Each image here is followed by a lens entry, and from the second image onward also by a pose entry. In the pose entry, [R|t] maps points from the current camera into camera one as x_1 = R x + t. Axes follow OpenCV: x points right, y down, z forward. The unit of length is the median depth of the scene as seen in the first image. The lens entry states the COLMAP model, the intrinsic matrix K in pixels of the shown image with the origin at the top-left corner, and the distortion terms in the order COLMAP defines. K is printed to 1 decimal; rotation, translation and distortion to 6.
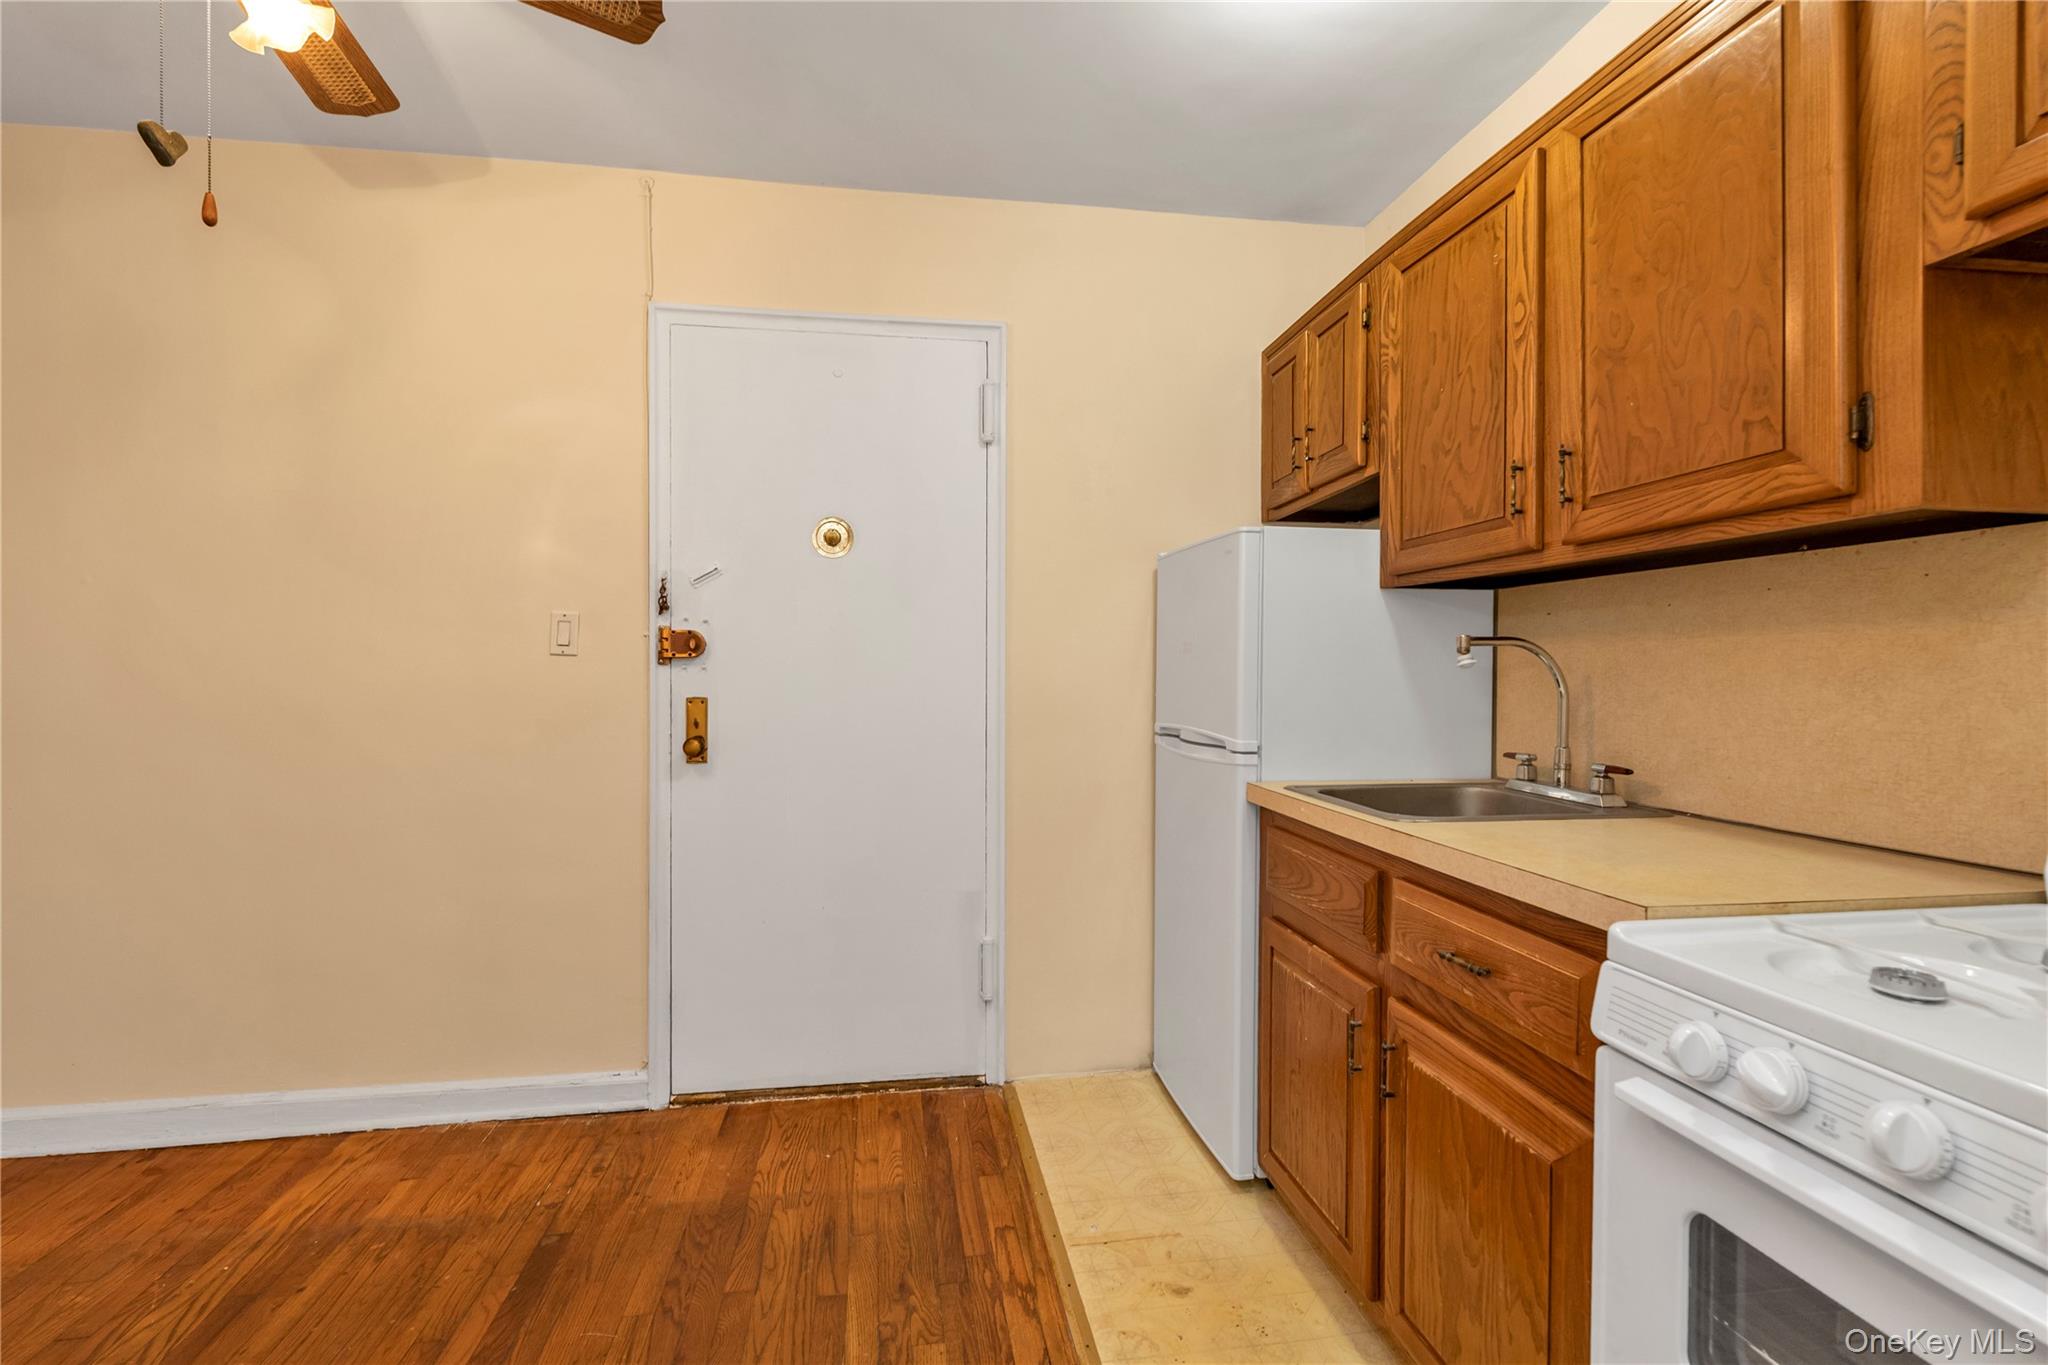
lens RADIAL K [[883.5, 0, 1024.0], [0, 883.5, 682.5], [0, 0, 1]] dist [0.001768, -0.000441]
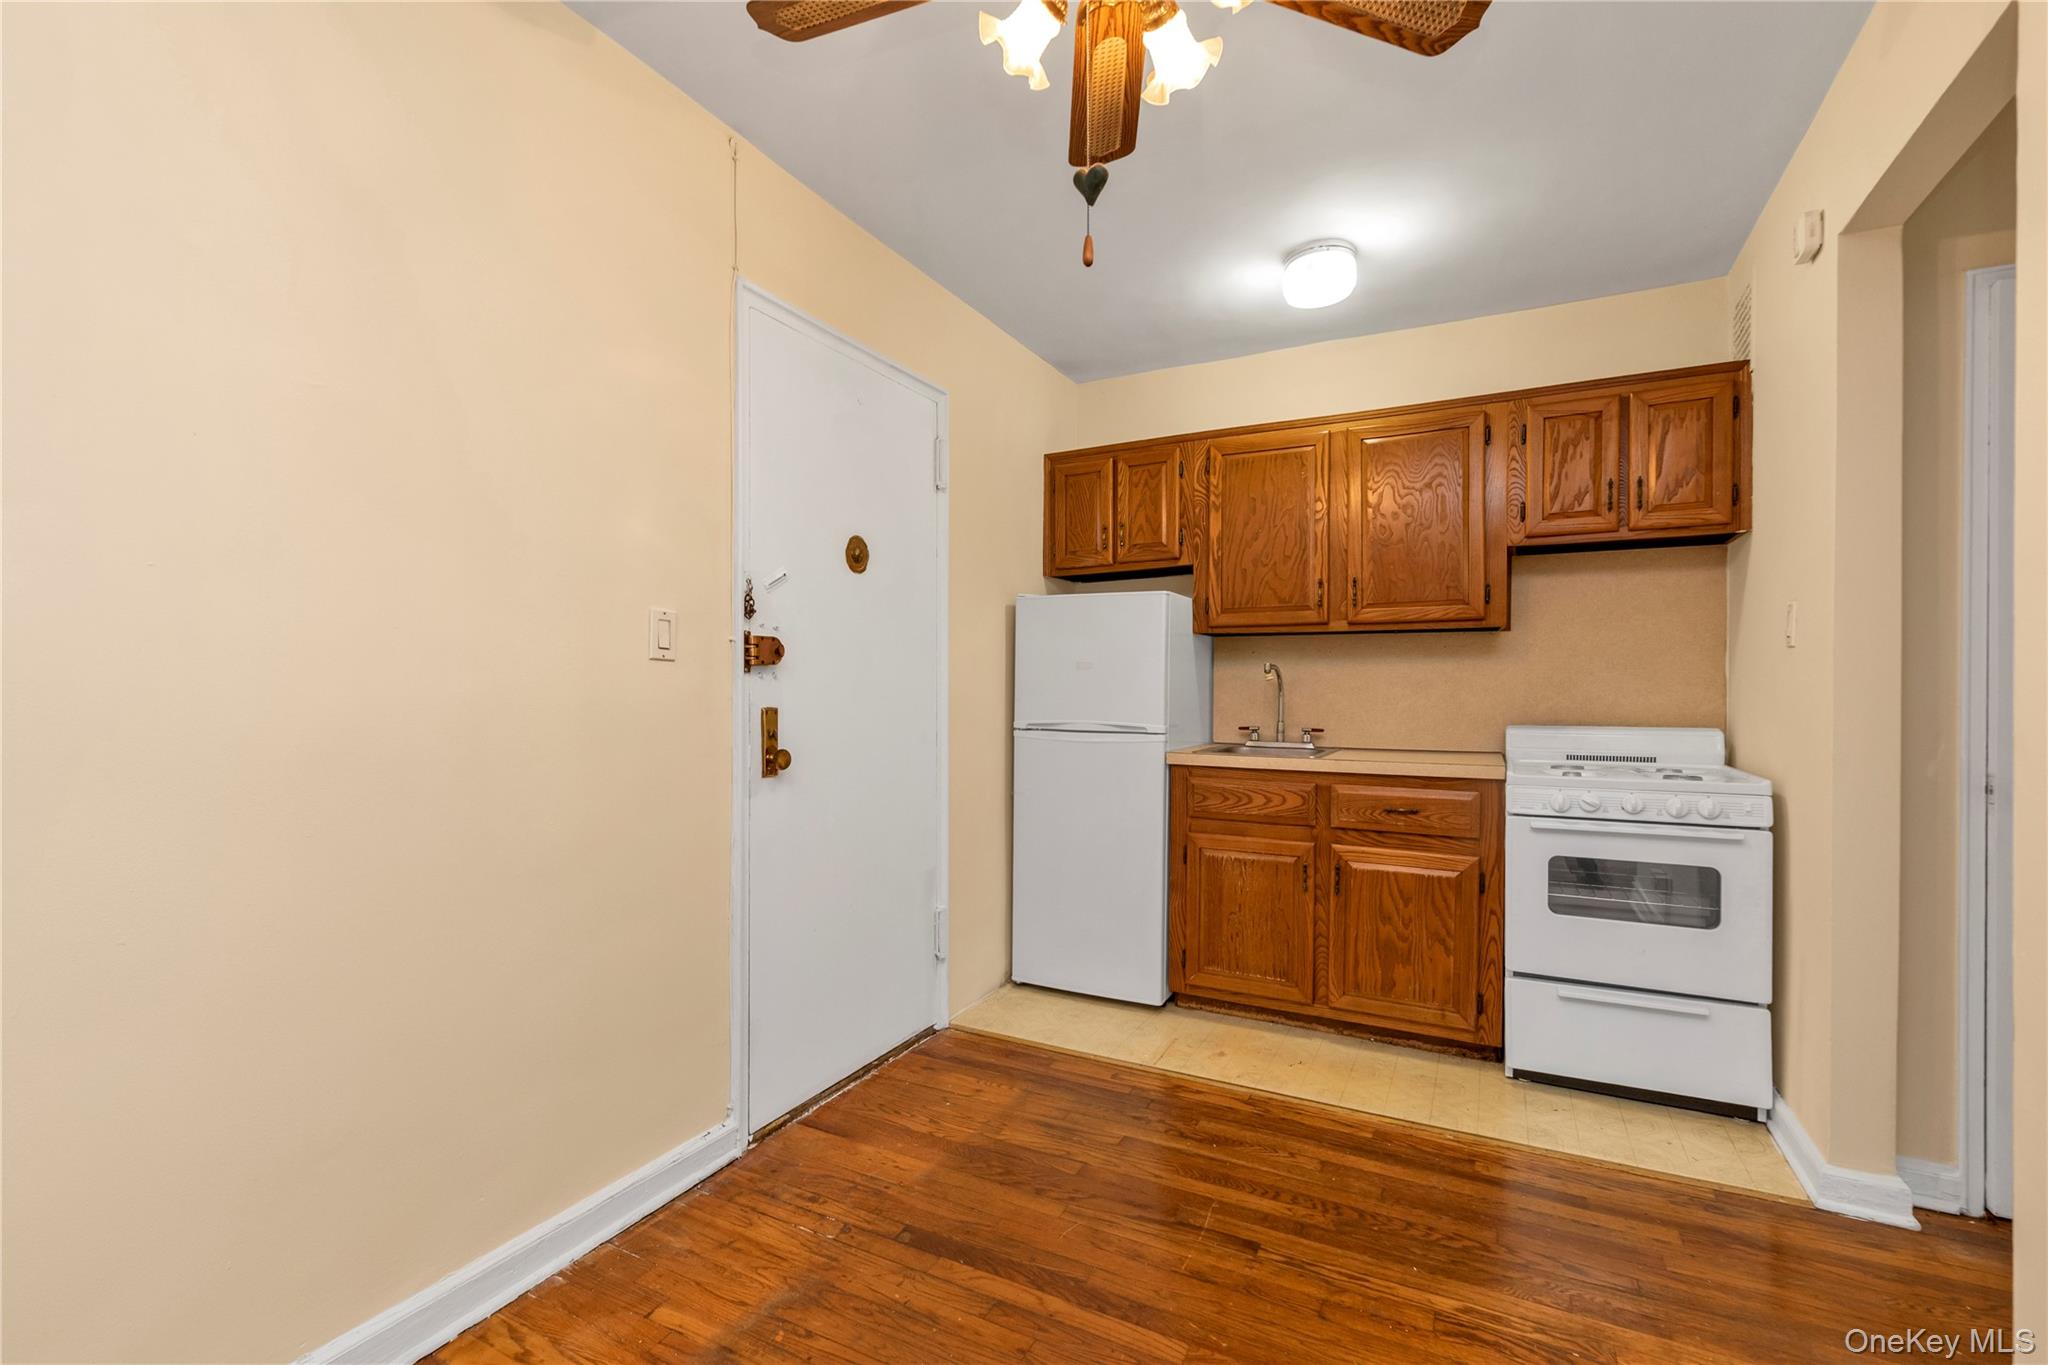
lens RADIAL K [[896.7, 0, 985.3], [0, 896.7, 700.7], [0, 0, 1]] dist [-0.000865, -0.000124]
pose [[0.605764, -0.012470, 0.795547, -1.183278], [0.009541, 0.999919, 0.008409, 0.004431], [-0.795587, 0.002496, 0.605834, 0.273657]]
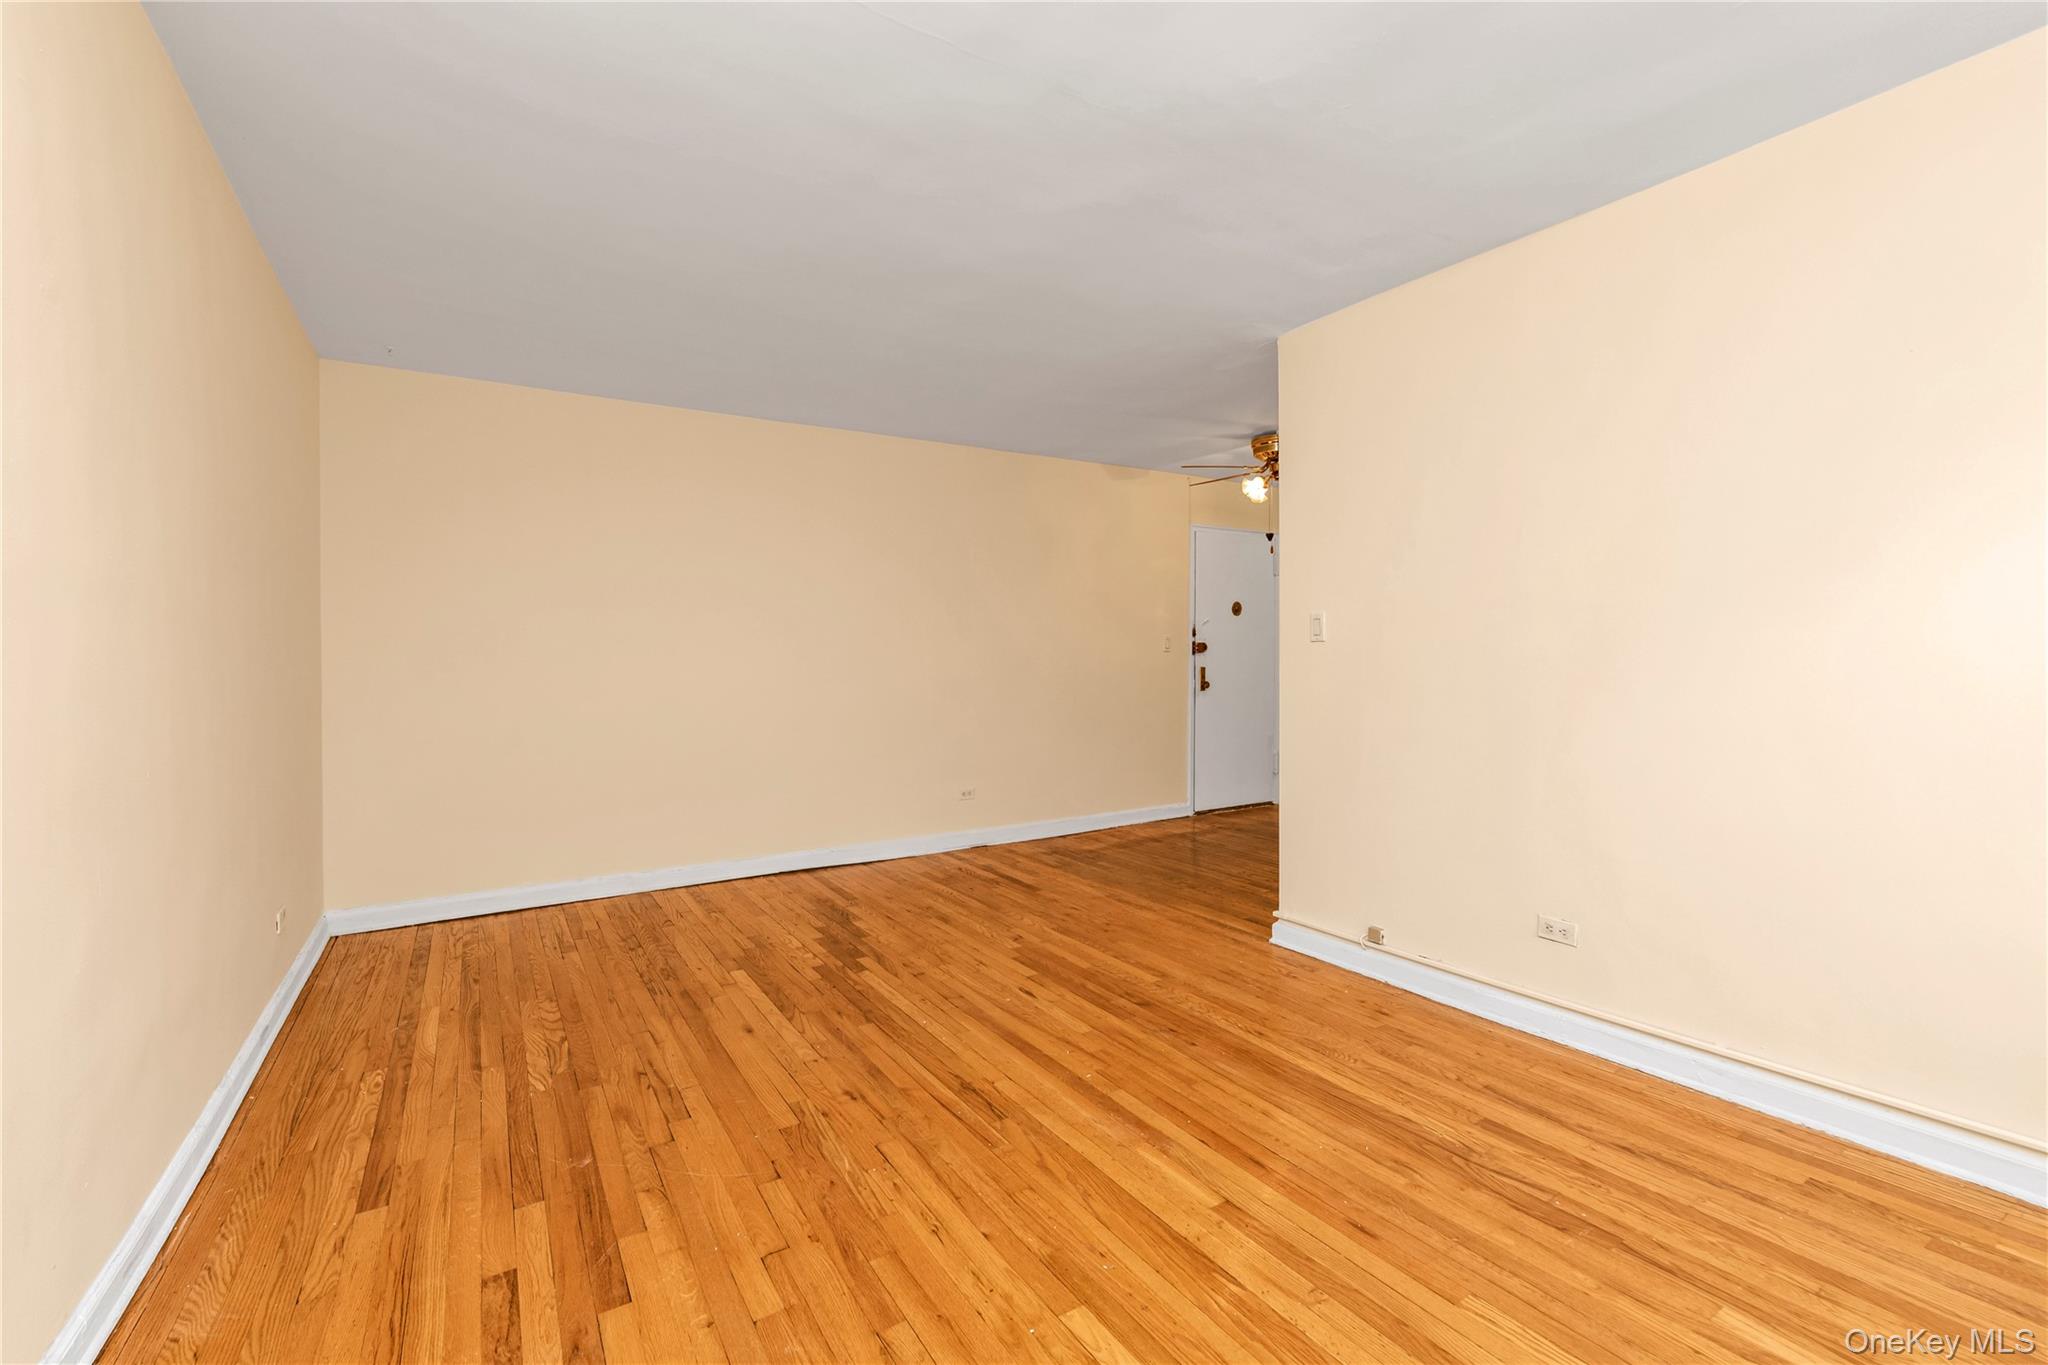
lens RADIAL K [[883.5, 0, 1024.0], [0, 883.5, 682.5], [0, 0, 1]] dist [0.001768, -0.000441]
pose [[0.917358, -0.011304, 0.397903, -2.358314], [0.011418, 0.999933, 0.002082, 0.064473], [-0.397899, 0.002634, 0.917425, -1.569425]]
